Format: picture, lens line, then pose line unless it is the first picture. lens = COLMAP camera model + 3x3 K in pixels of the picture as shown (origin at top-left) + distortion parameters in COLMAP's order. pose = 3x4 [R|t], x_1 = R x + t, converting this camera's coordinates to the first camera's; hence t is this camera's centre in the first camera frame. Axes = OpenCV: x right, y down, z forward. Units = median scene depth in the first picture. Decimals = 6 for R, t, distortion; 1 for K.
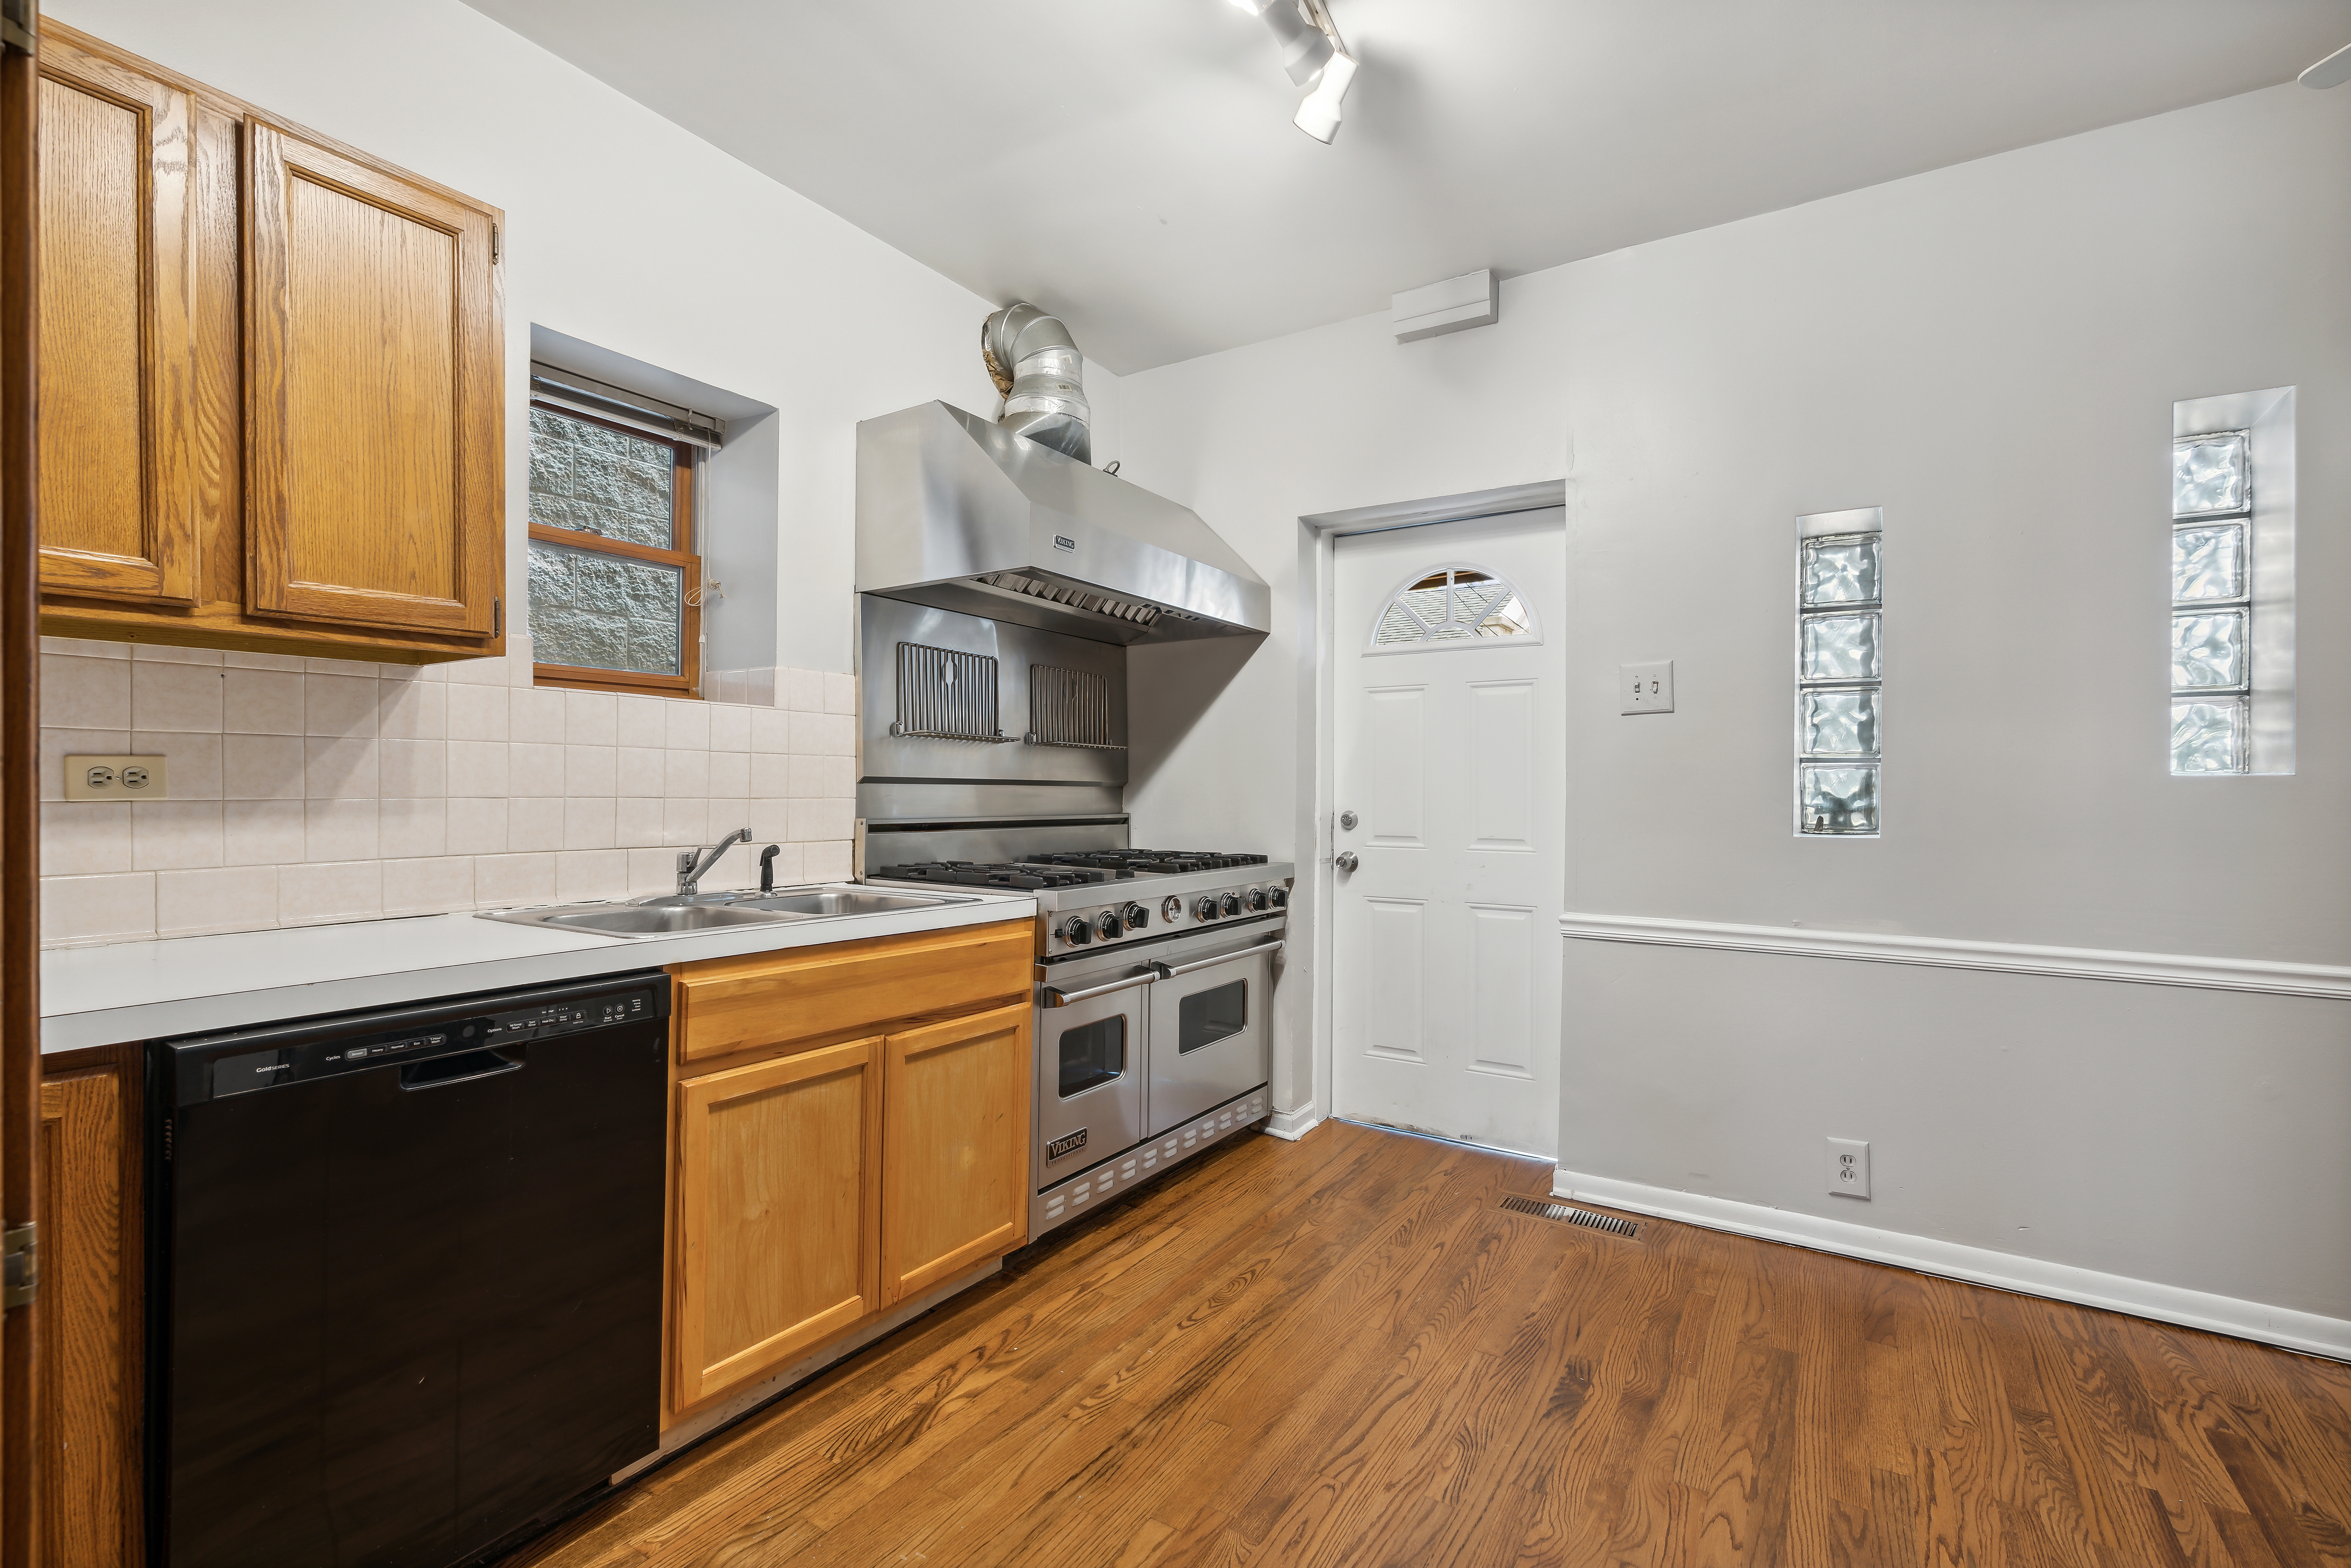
lens RADIAL K [[1070.4, 0, 1162.6], [0, 1070.4, 792.9], [0, 0, 1]] dist [0.003403, 0.001549]
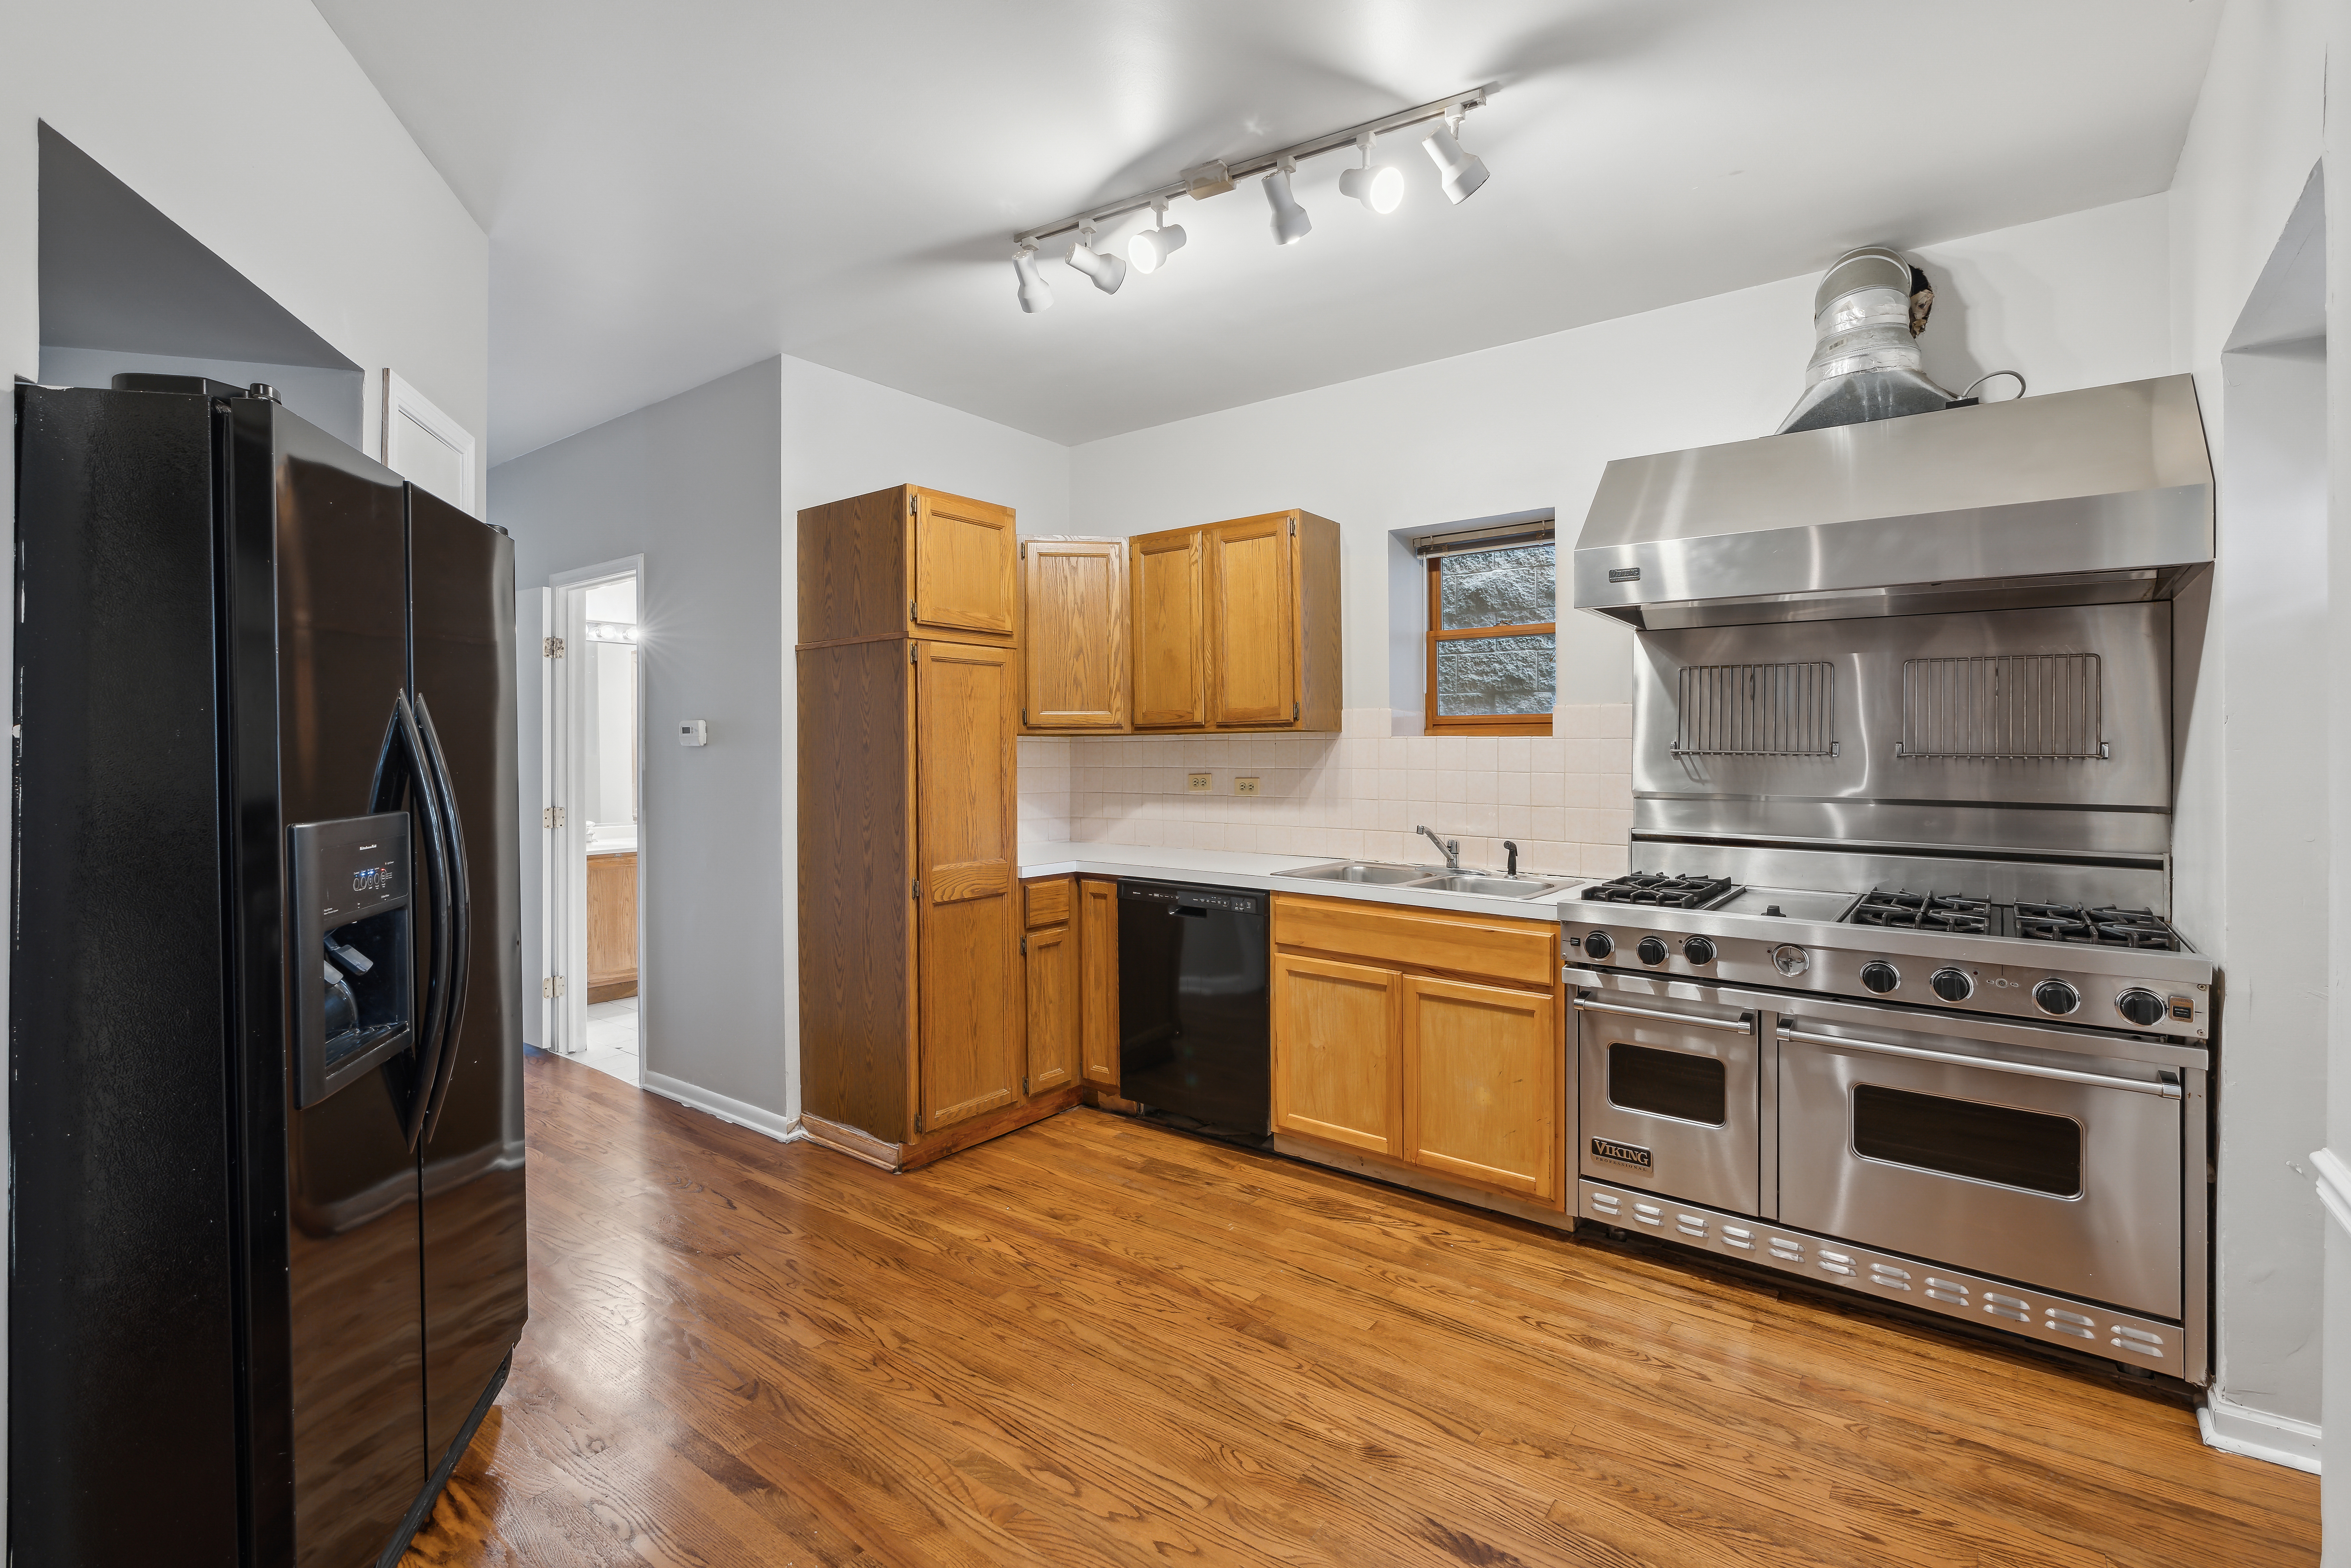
lens RADIAL K [[1070.4, 0, 1165.2], [0, 1070.4, 766.6], [0, 0, 1]] dist [0.003403, 0.001549]
pose [[-0.089239, 0.007289, -0.995984, 1.192617], [-0.007020, 0.999944, 0.007947, -0.061548], [0.995985, 0.007701, -0.089183, 0.790342]]
